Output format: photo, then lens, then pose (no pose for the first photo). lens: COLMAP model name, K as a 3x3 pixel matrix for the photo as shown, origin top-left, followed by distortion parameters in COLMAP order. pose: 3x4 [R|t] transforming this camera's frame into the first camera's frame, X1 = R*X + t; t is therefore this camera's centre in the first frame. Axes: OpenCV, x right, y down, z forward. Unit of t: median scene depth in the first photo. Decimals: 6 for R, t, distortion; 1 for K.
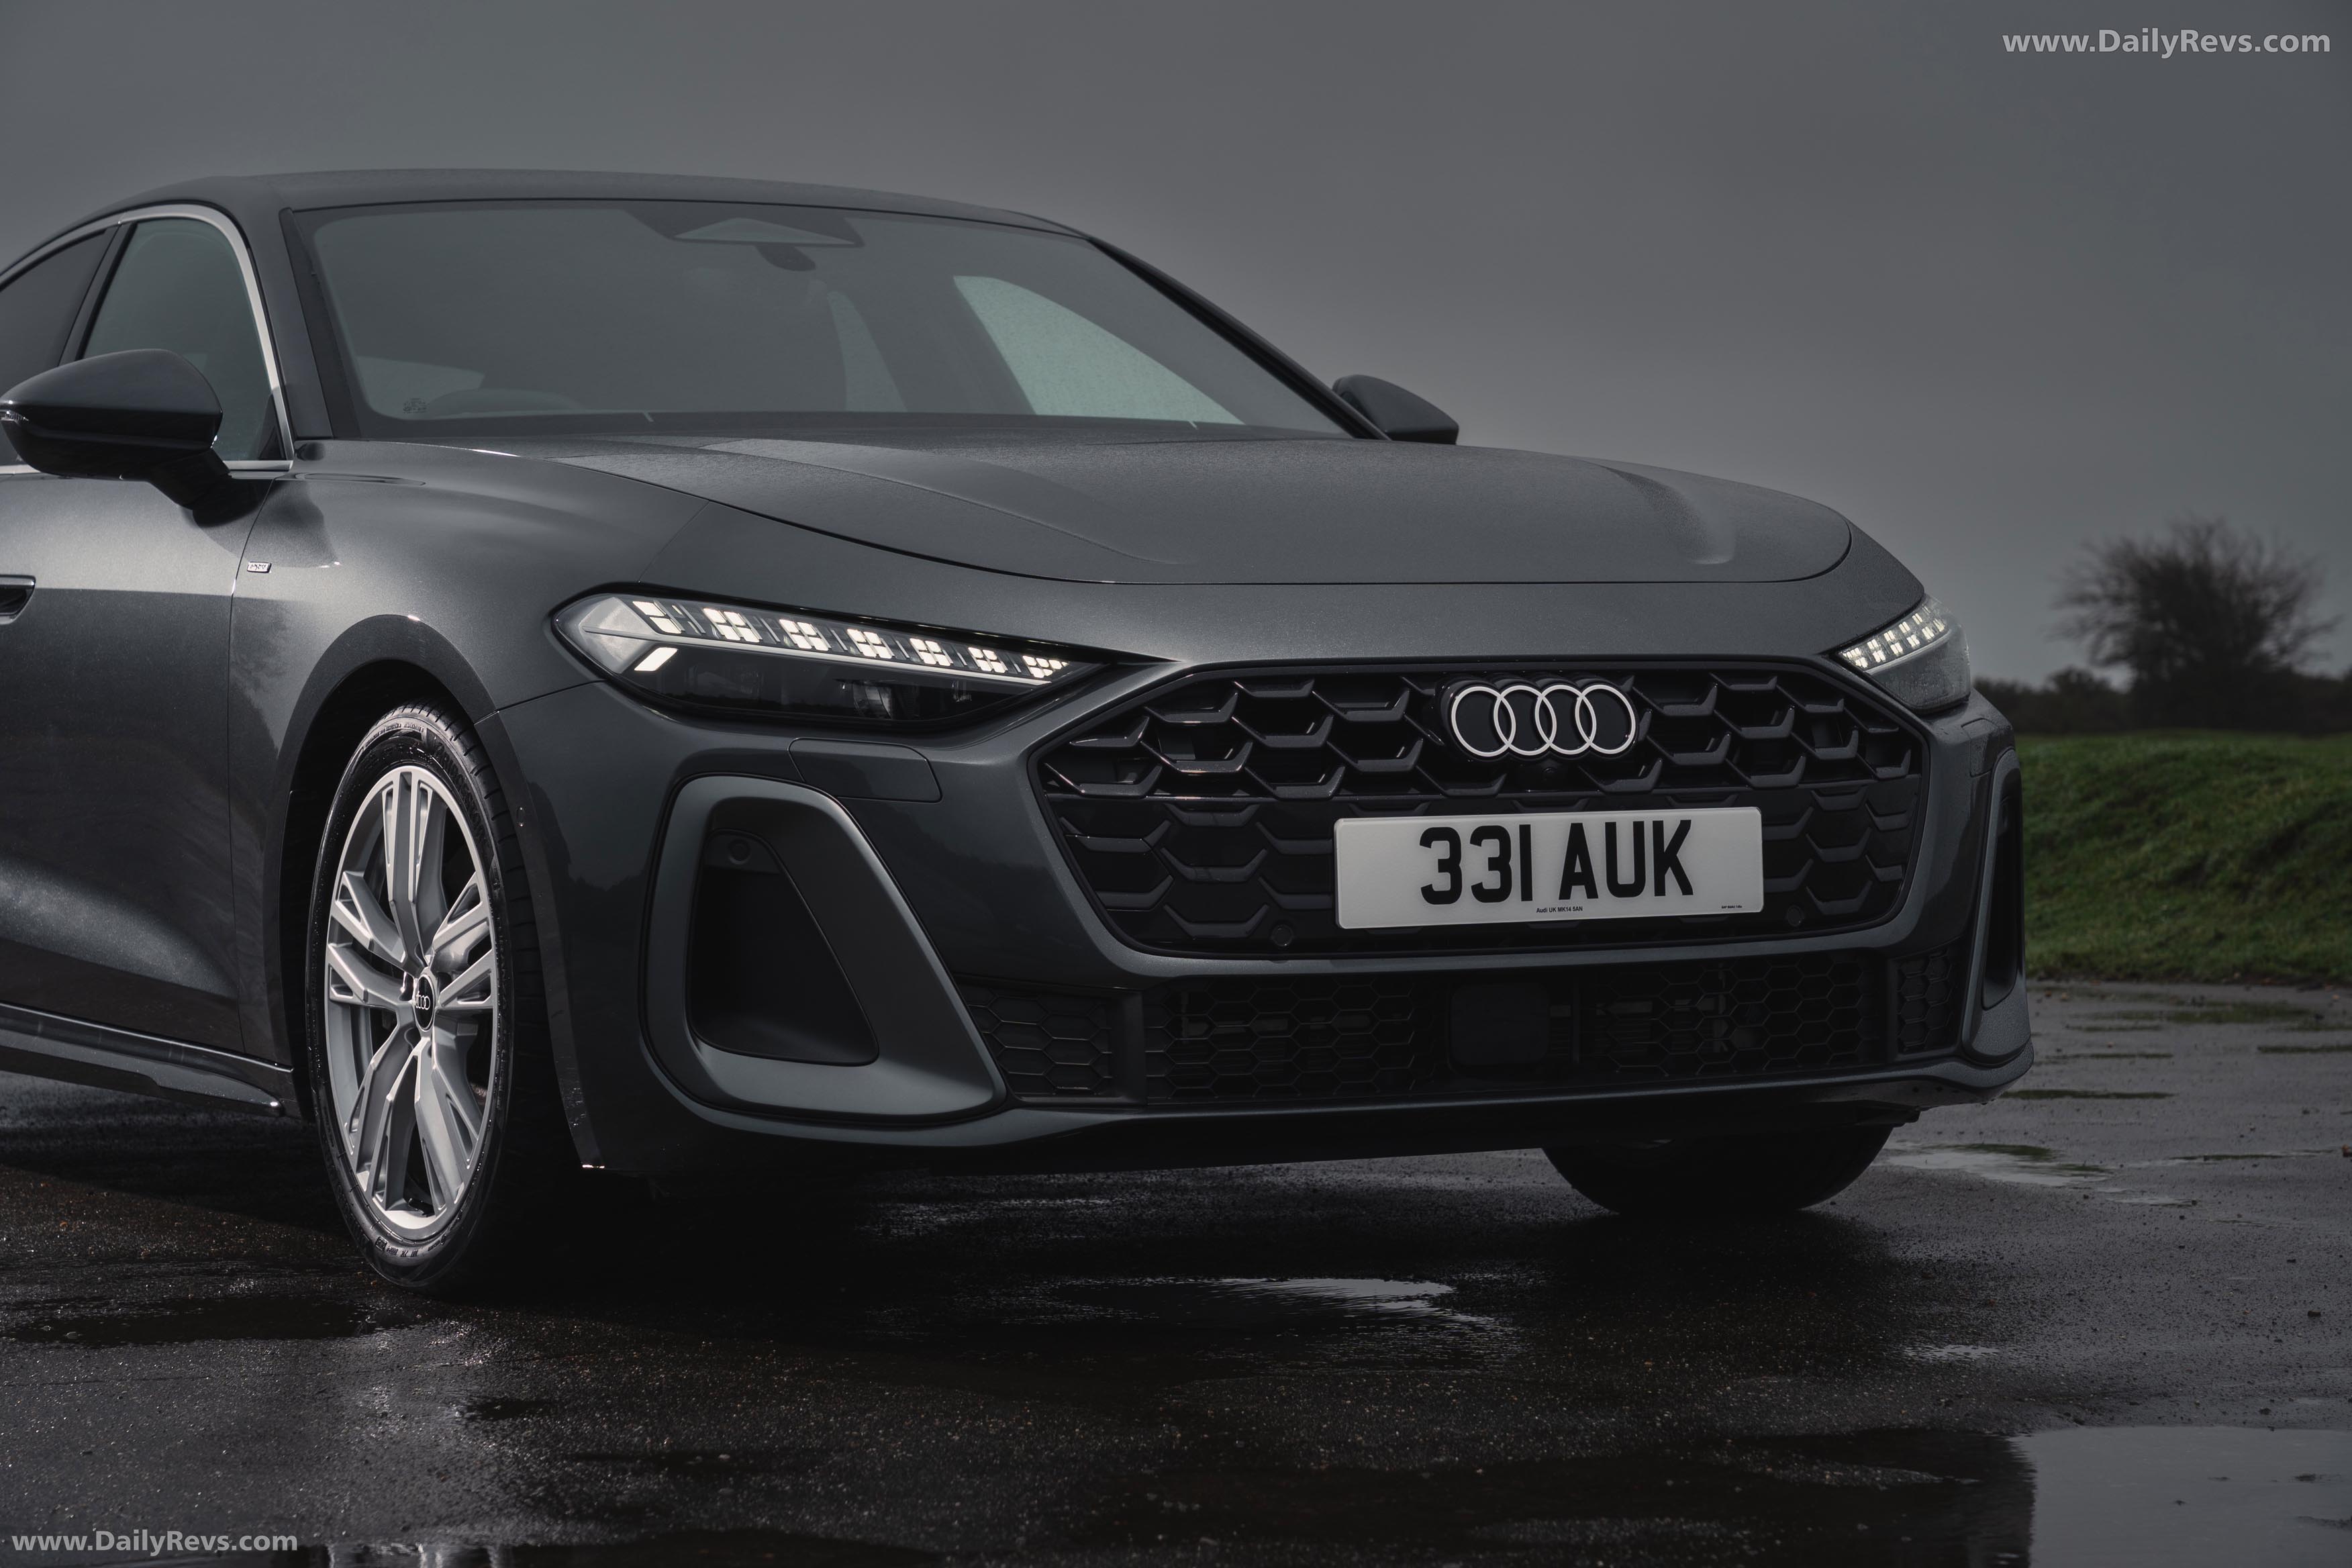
lens RADIAL K [[5527.4, 0, 1176.0], [0, 5527.4, 784.0], [0, 0, 1]] dist [-0.034761, -0.044379]
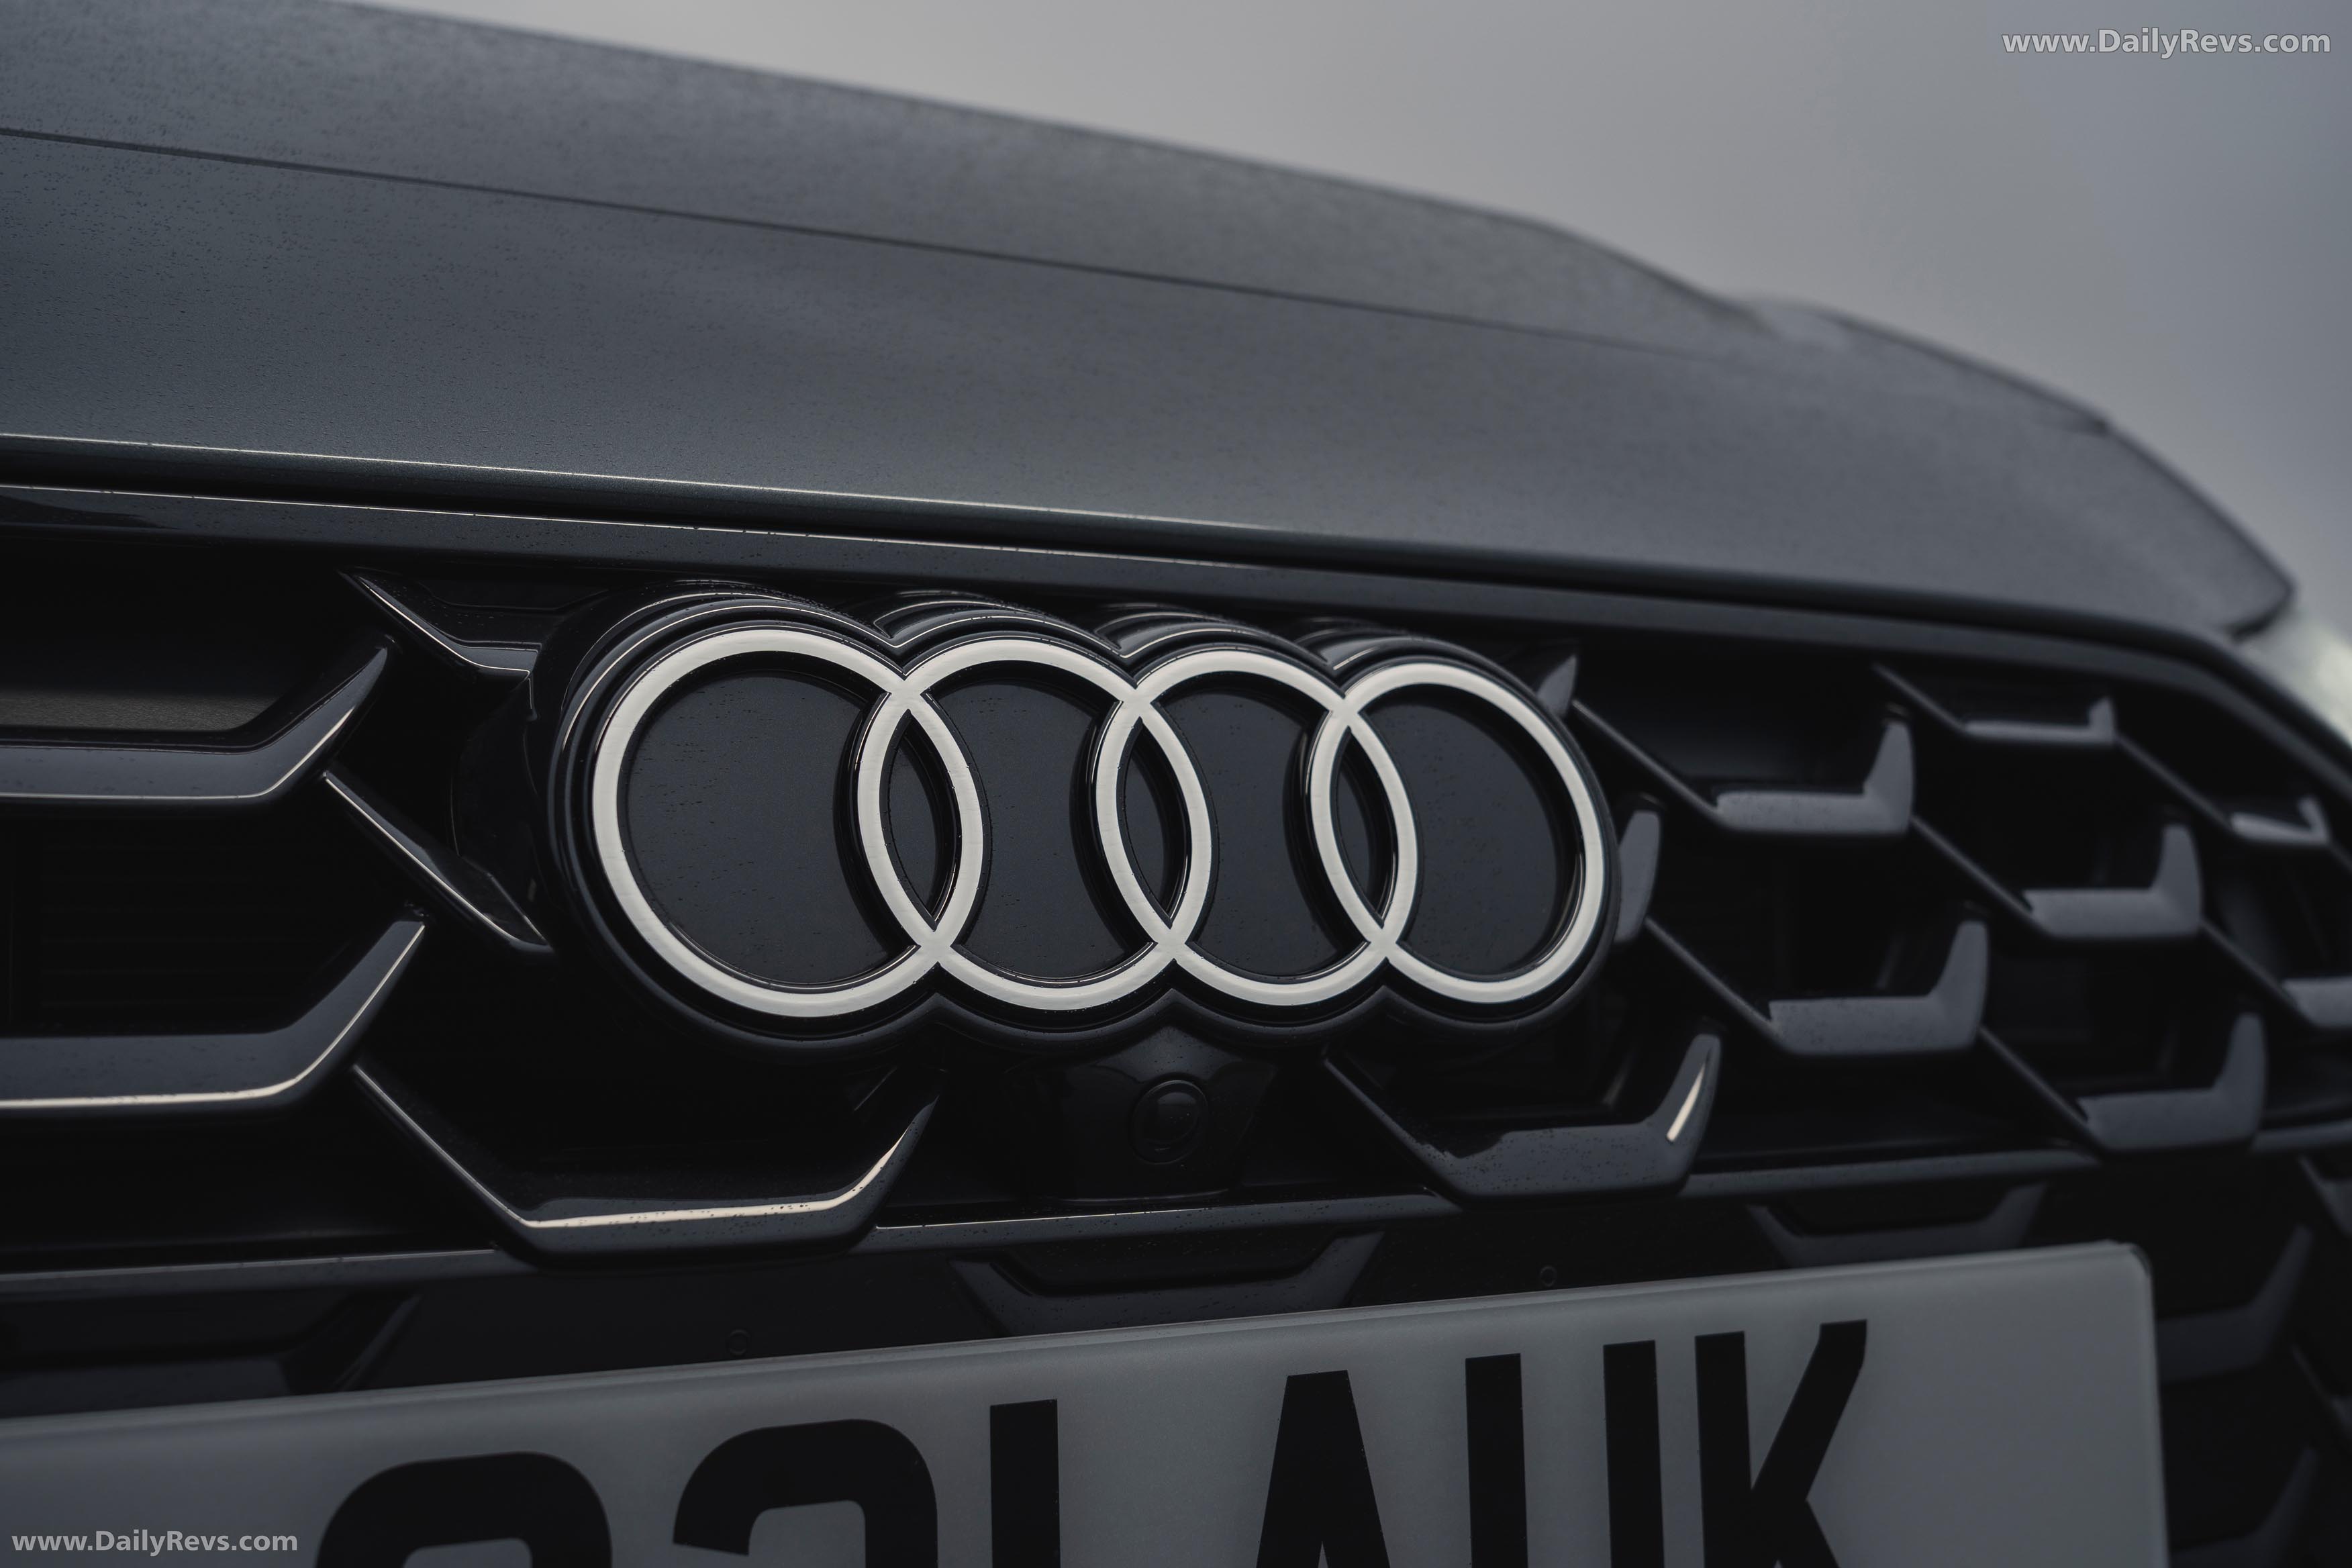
lens RADIAL K [[2784.4, 0, 1176.0], [0, 2784.4, 784.0], [0, 0, 1]] dist [0.015084, 0.000084]
pose [[0.999961, 0.004025, 0.007852, 0.066860], [-0.003373, 0.996682, -0.081327, -0.005126], [-0.008153, 0.081297, 0.996657, 0.904122]]
